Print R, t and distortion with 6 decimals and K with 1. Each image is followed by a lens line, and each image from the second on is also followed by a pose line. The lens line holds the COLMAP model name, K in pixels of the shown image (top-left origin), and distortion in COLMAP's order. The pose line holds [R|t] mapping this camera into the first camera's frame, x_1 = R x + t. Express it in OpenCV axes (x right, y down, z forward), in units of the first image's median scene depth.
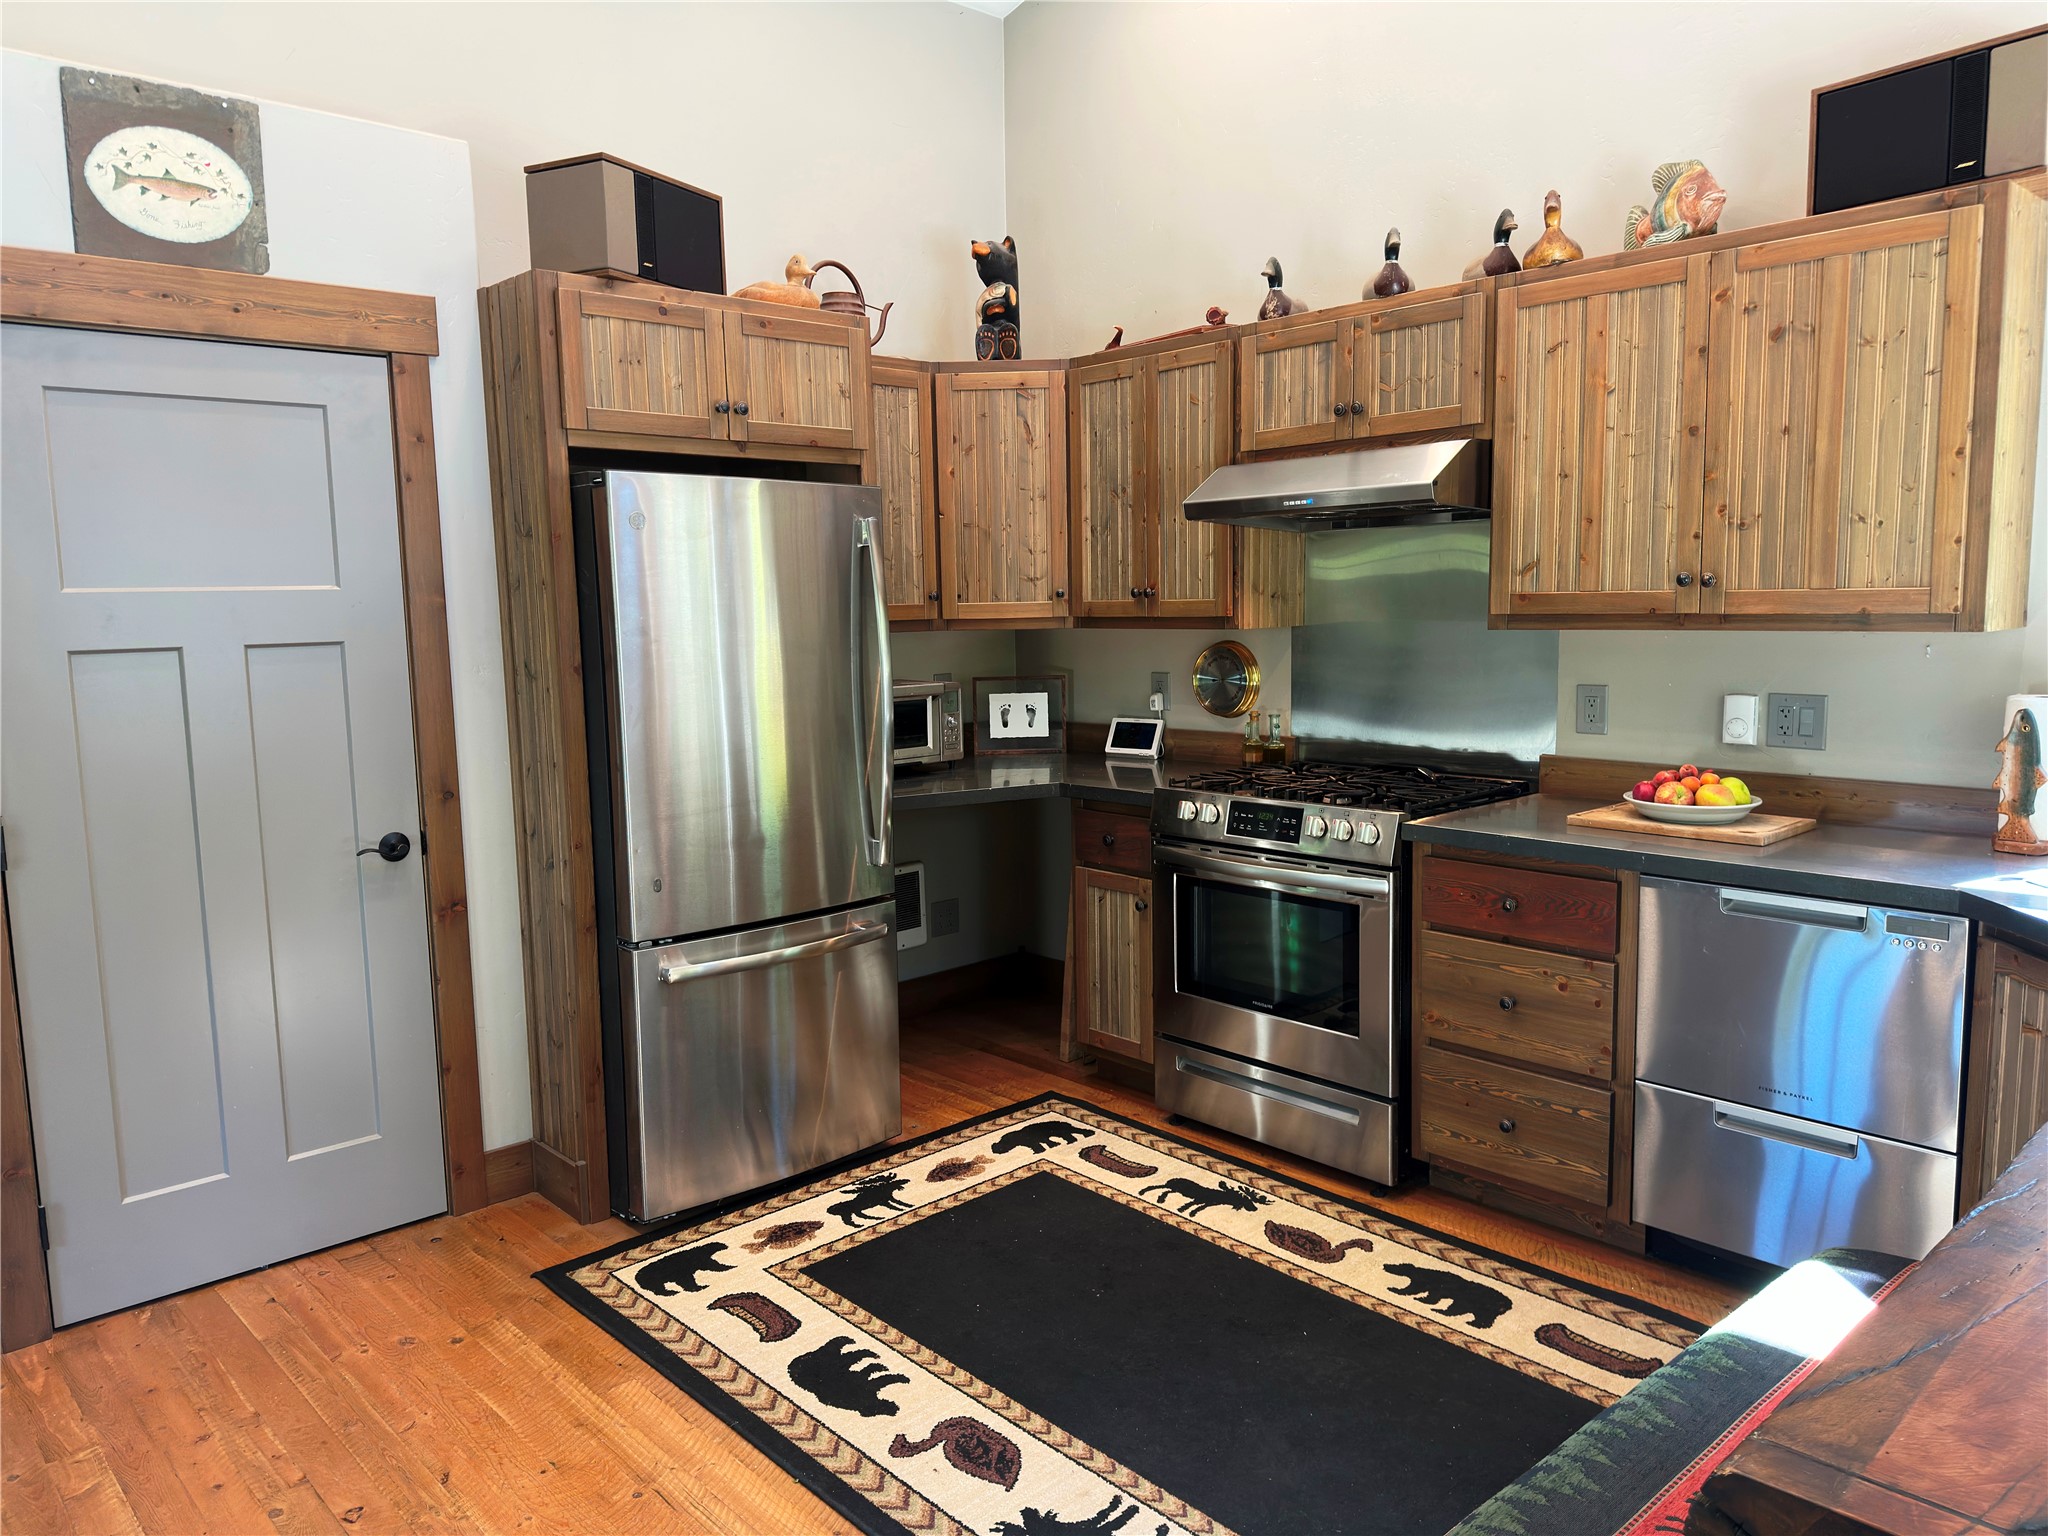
lens RADIAL K [[1423.0, 0, 1012.3], [0, 1423.0, 766.6], [0, 0, 1]] dist [0.075201, -0.123223]
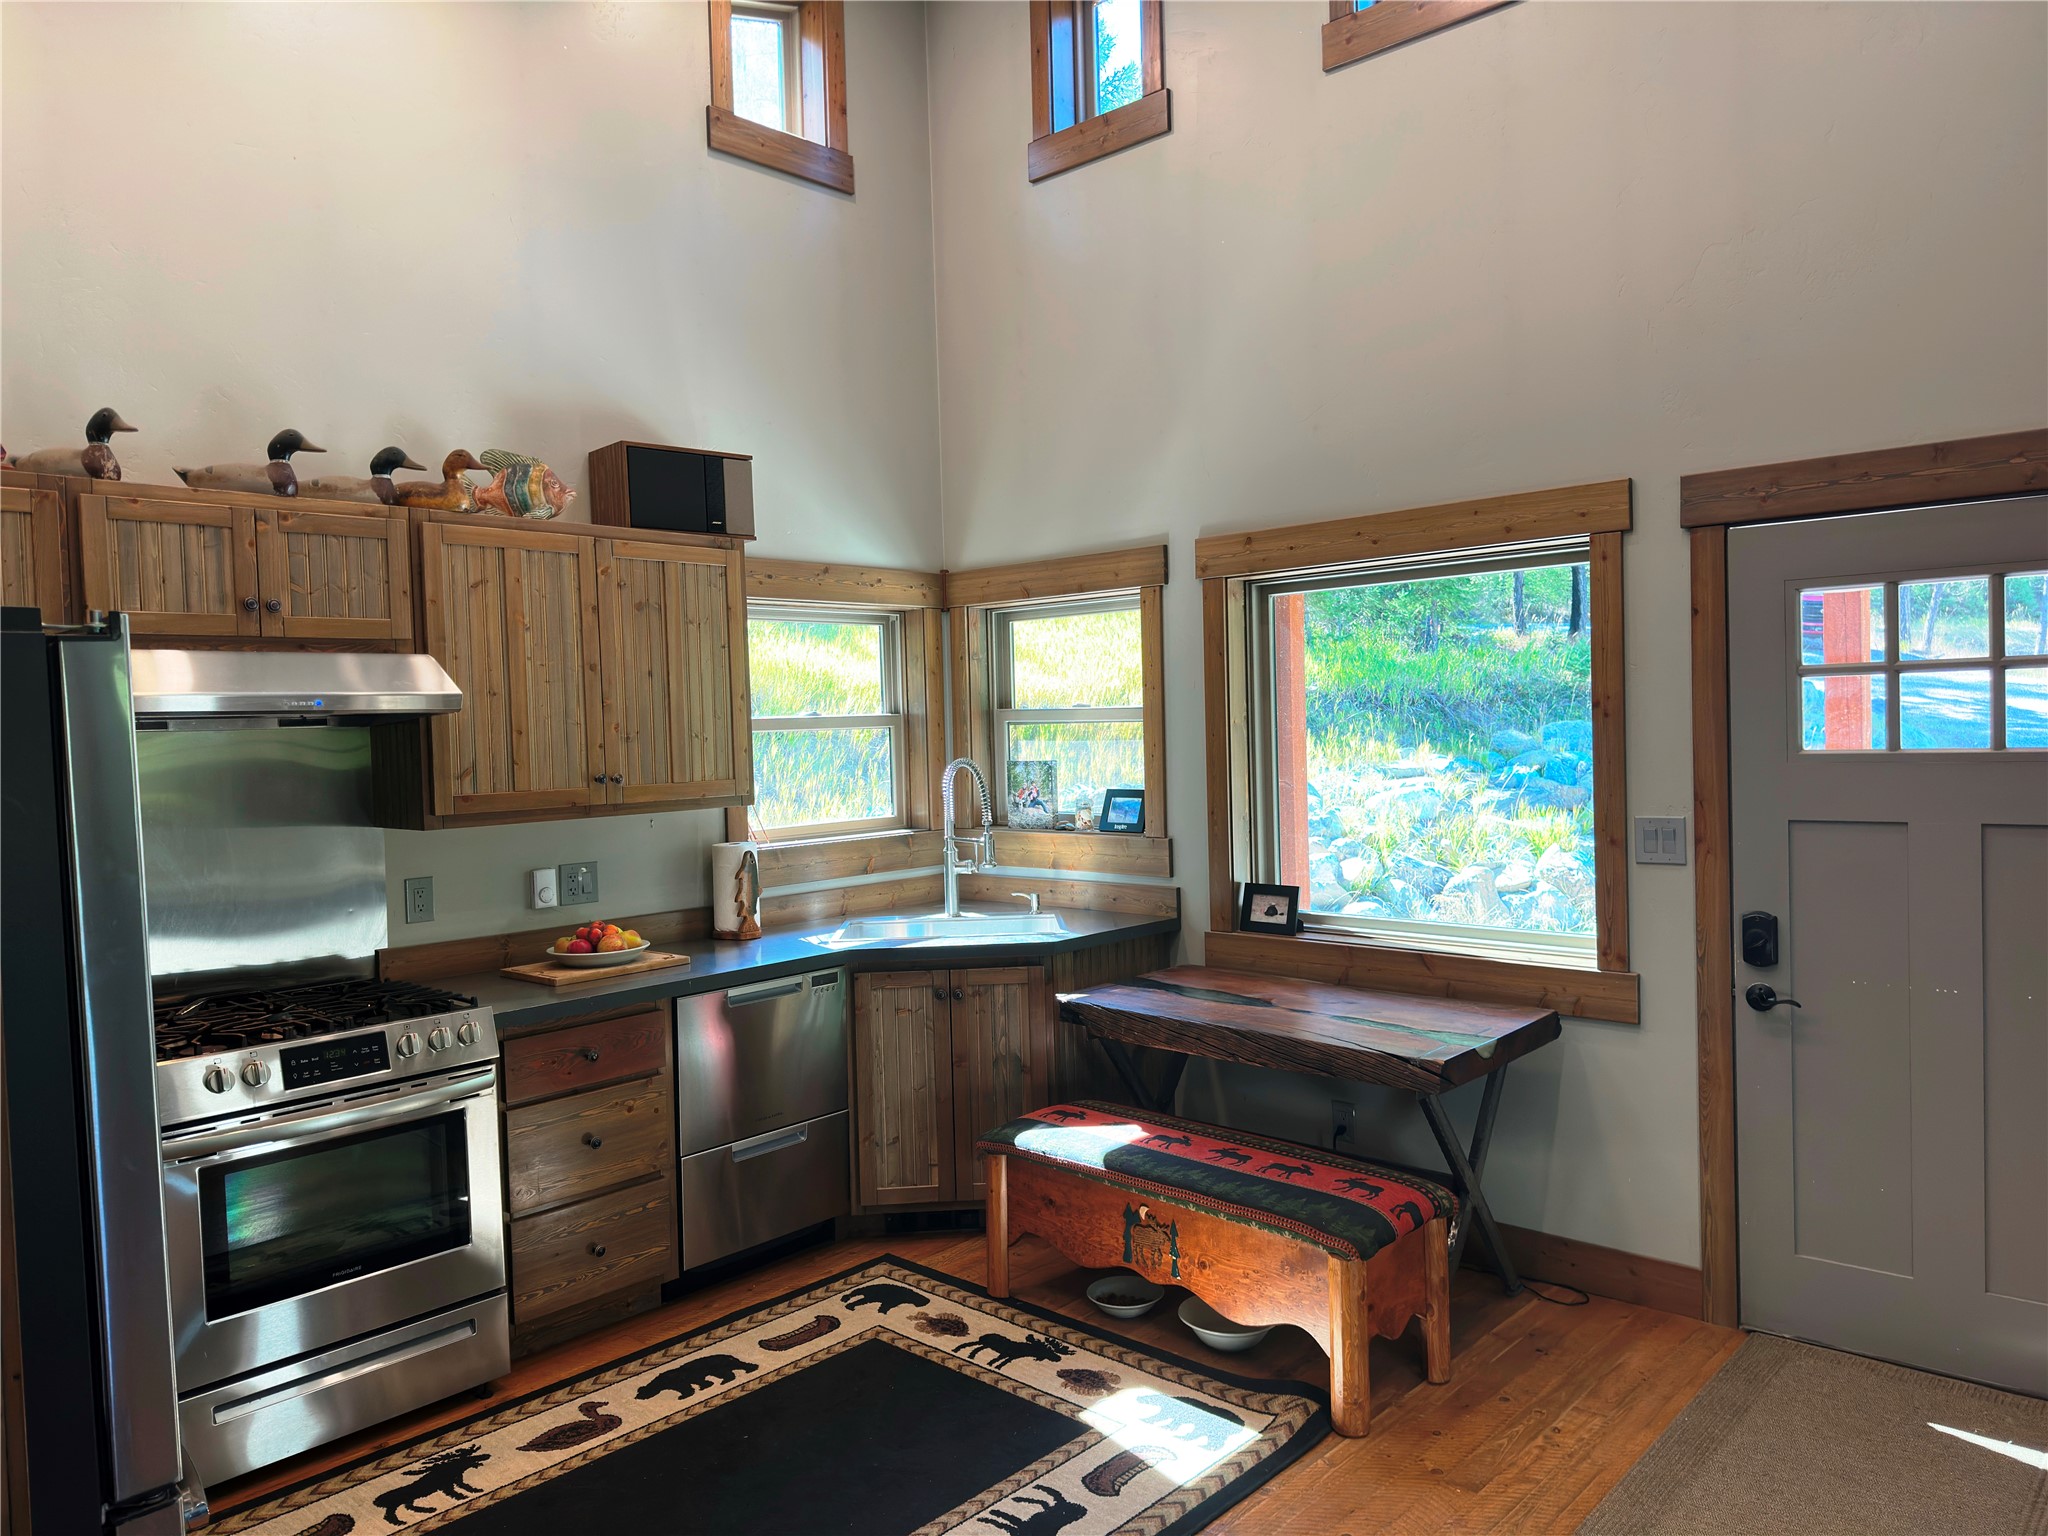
lens RADIAL K [[1425.4, 0, 1029.5], [0, 1425.4, 767.1], [0, 0, 1]] dist [0.097084, -0.142074]
pose [[-0.084177, -0.008576, 0.996414, -0.800420], [0.151614, 0.988210, 0.021314, -0.100929], [-0.984849, 0.152864, -0.081884, 0.664864]]
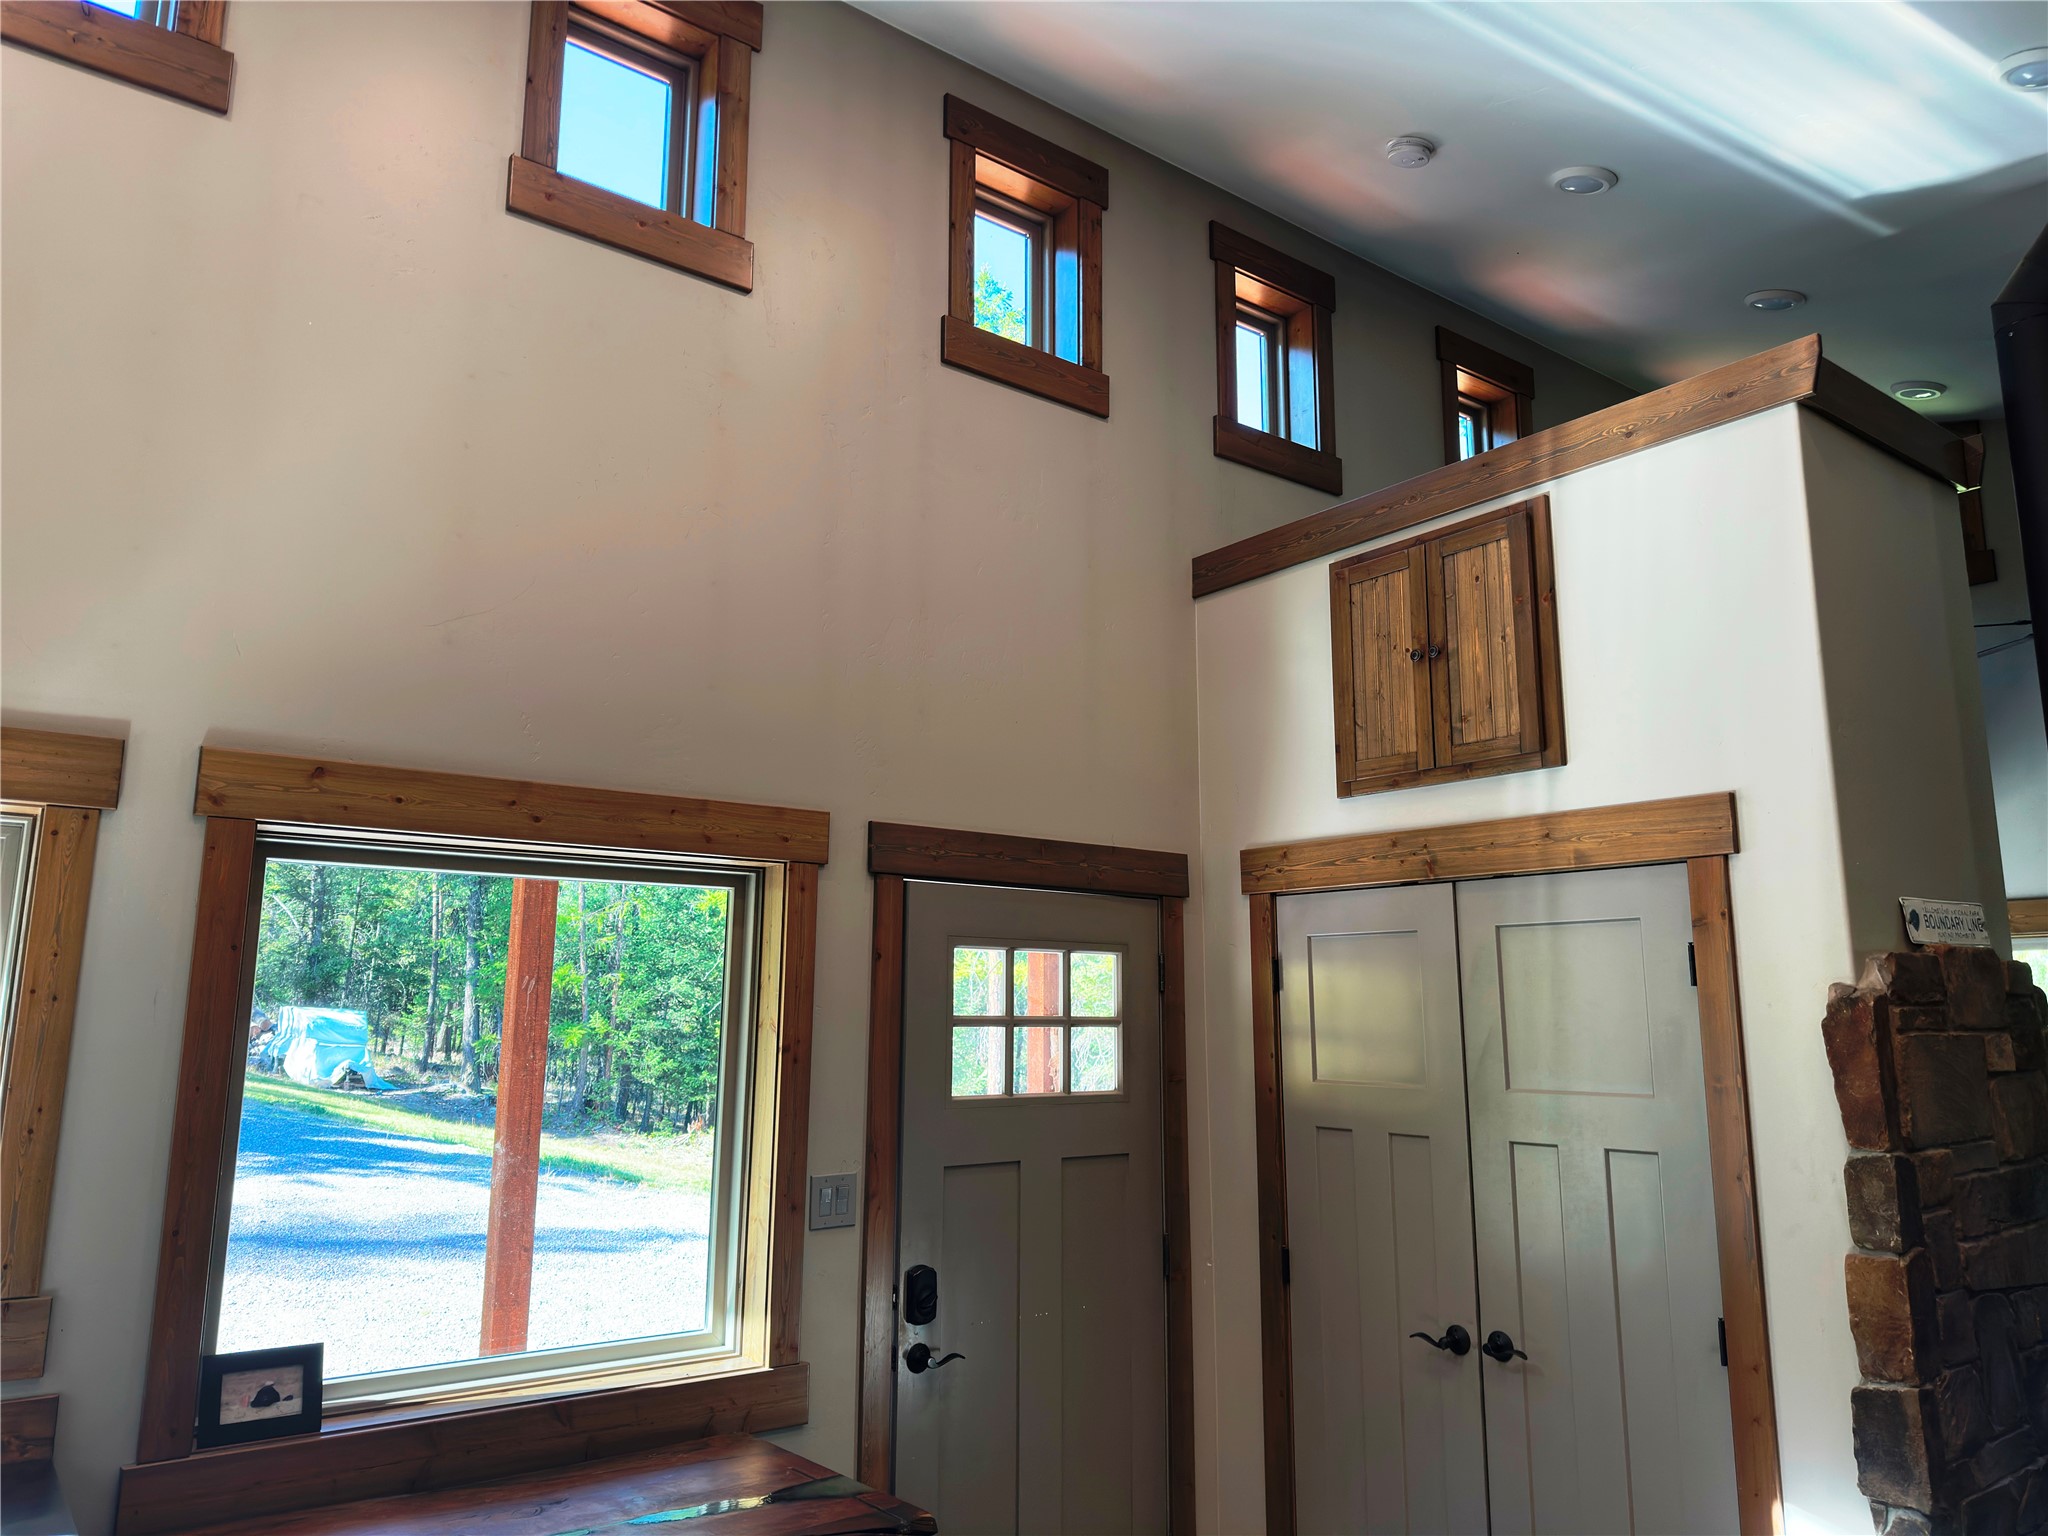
lens RADIAL K [[1425.4, 0, 1029.5], [0, 1425.4, 767.1], [0, 0, 1]] dist [0.097084, -0.142074]
pose [[-0.997239, 0.032924, 0.066567, 0.045234], [0.028649, 0.997527, -0.064186, -0.187371], [-0.068516, -0.062102, -0.995715, 1.141036]]
